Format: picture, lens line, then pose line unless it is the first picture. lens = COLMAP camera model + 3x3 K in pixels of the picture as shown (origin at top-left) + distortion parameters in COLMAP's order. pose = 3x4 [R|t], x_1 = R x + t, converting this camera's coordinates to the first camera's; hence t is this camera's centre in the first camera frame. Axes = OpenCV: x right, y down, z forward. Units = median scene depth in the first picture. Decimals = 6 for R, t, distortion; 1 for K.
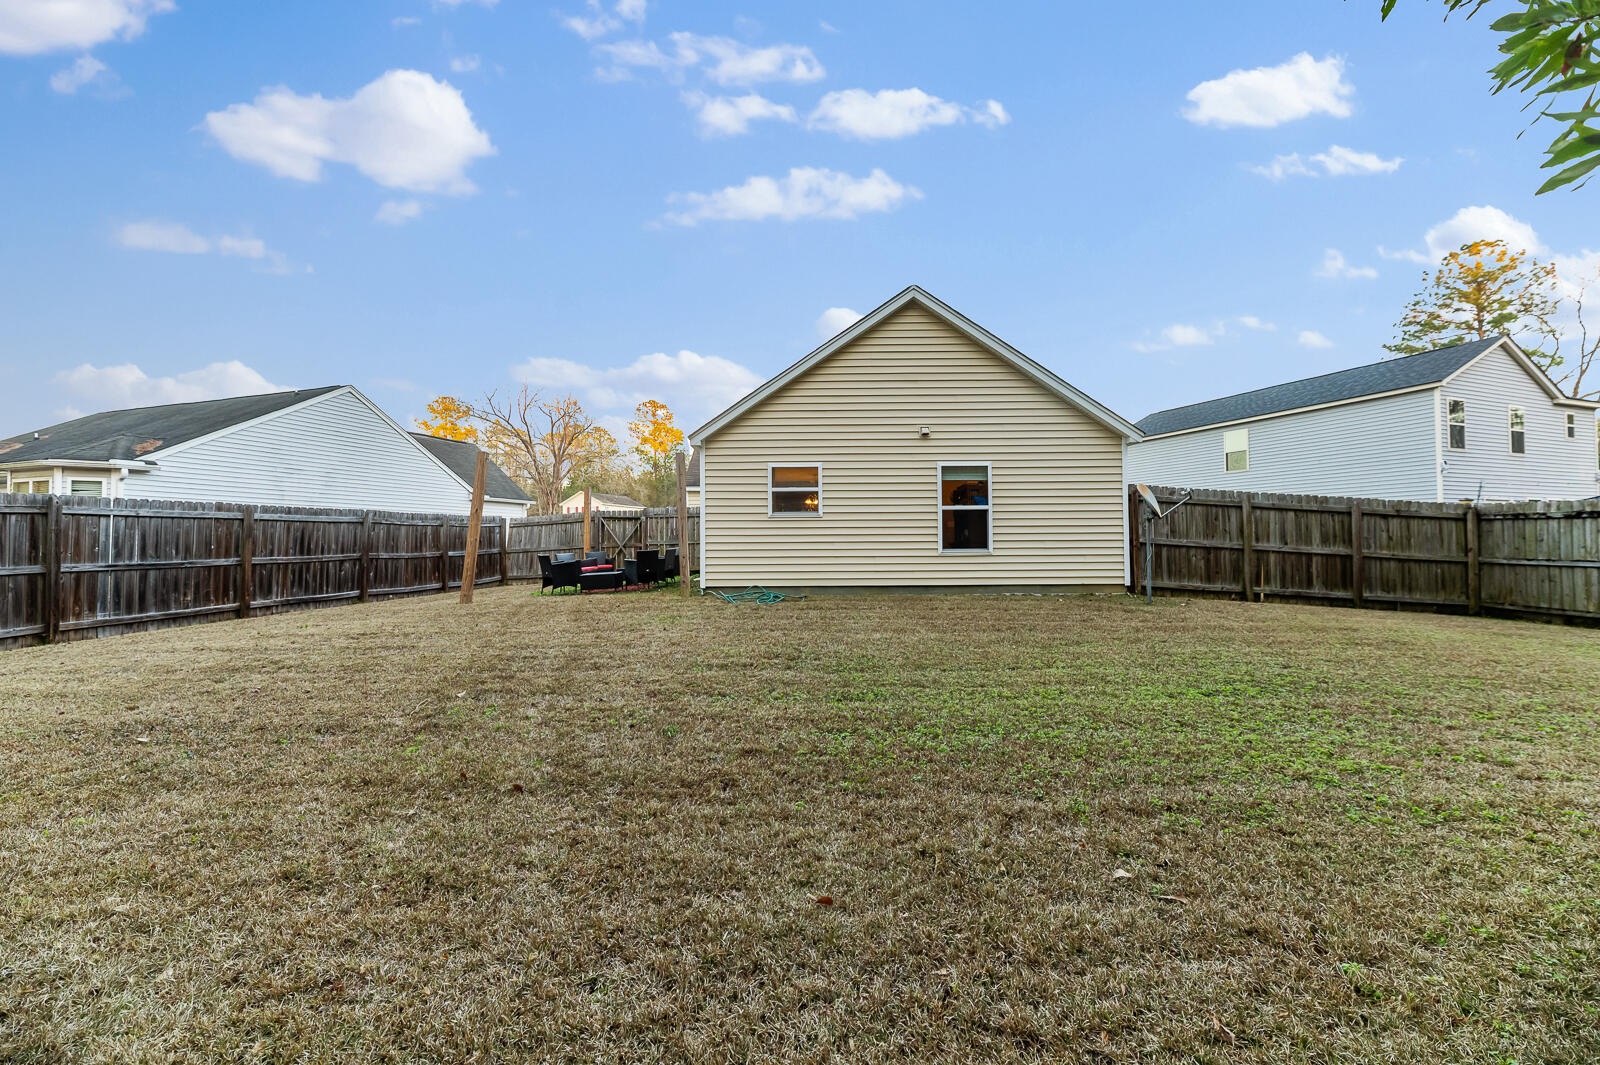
lens RADIAL K [[642.6, 0, 800.0], [0, 642.6, 532.5], [0, 0, 1]] dist [-0.002294, -0.000007]
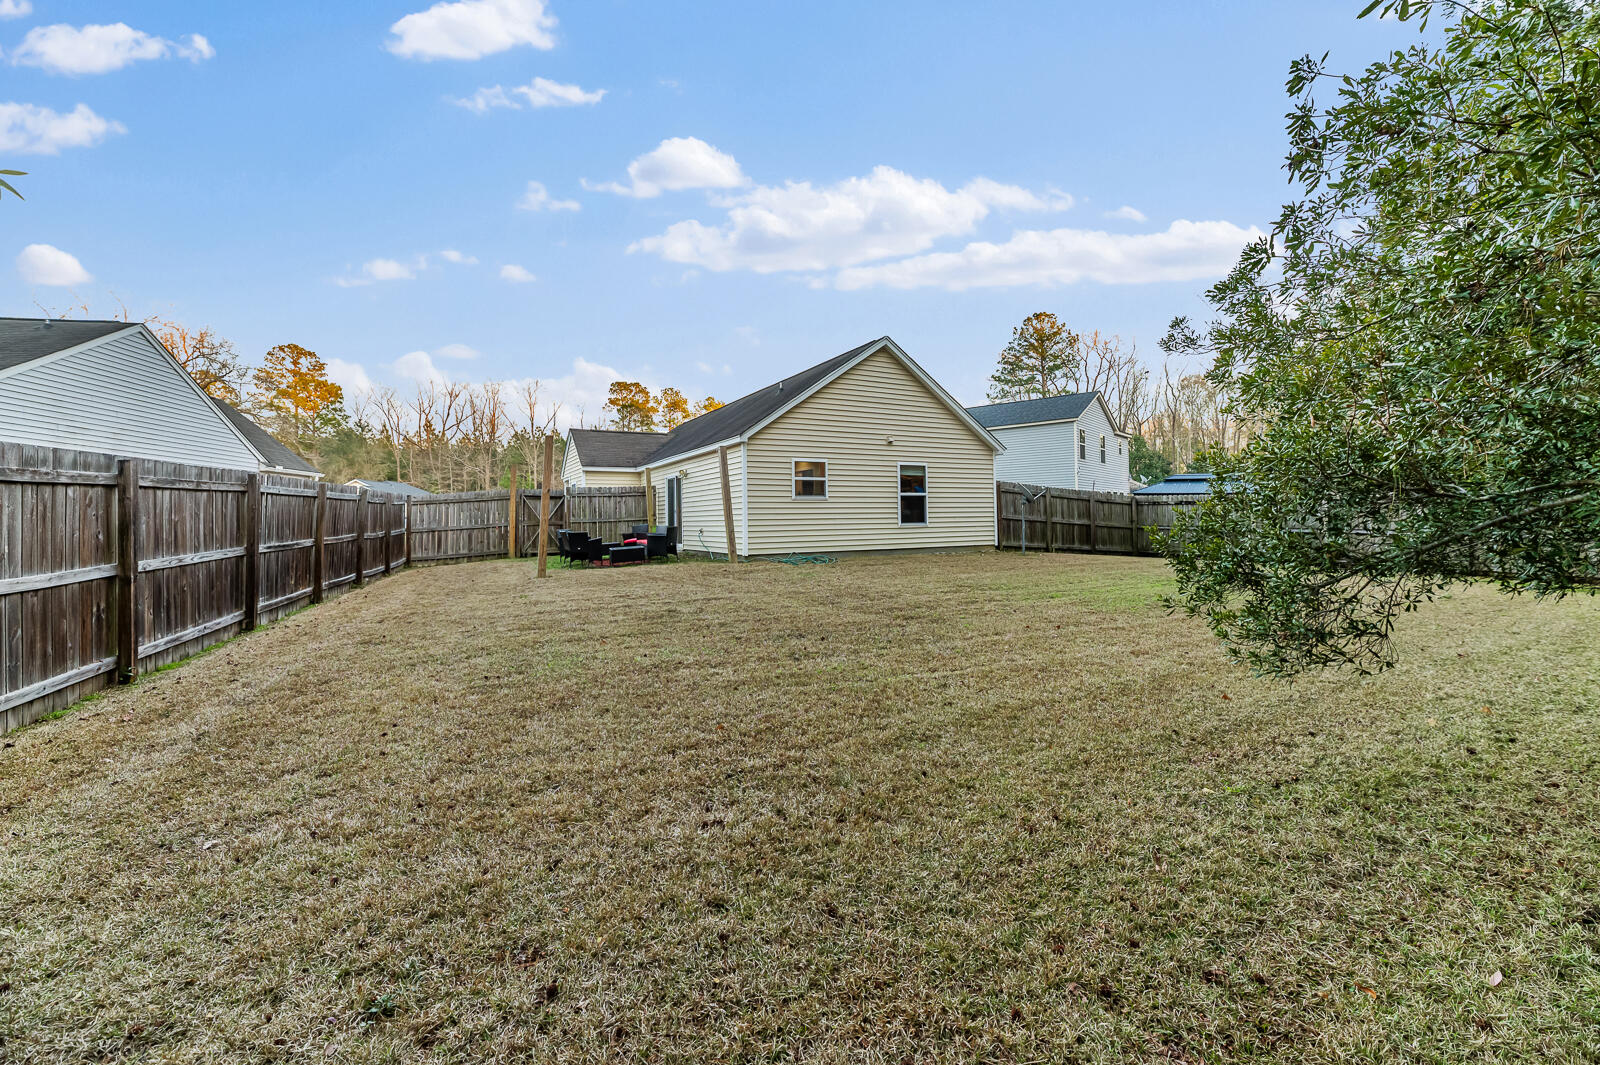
lens RADIAL K [[647.2, 0, 800.5], [0, 647.2, 503.0], [0, 0, 1]] dist [0.000791, 0.000005]
pose [[0.876642, 0.006657, 0.481097, -0.659227], [-0.001681, 0.999941, -0.010773, -0.002858], [-0.481140, 0.008635, 0.876601, -0.150855]]
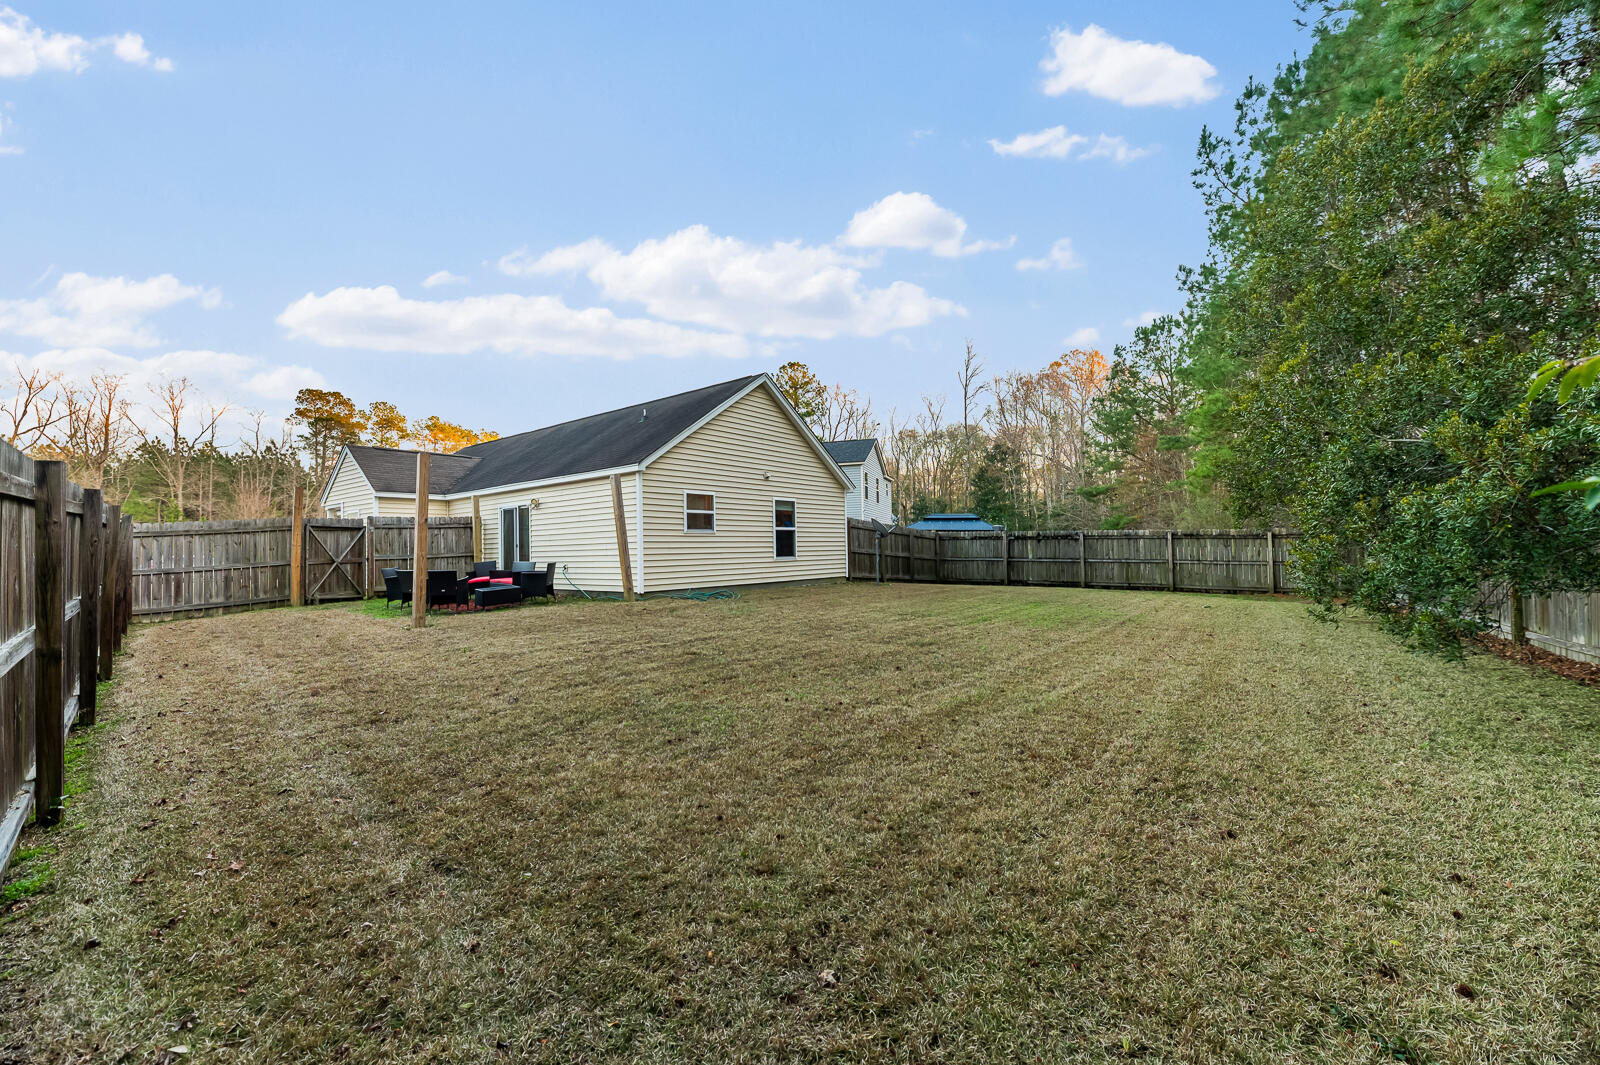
lens RADIAL K [[642.6, 0, 800.0], [0, 642.6, 532.5], [0, 0, 1]] dist [-0.002294, -0.000007]
pose [[0.615677, 0.015750, 0.787841, -0.884841], [-0.000356, 0.999806, -0.019709, -0.000861], [-0.787998, 0.011855, 0.615563, 0.060229]]
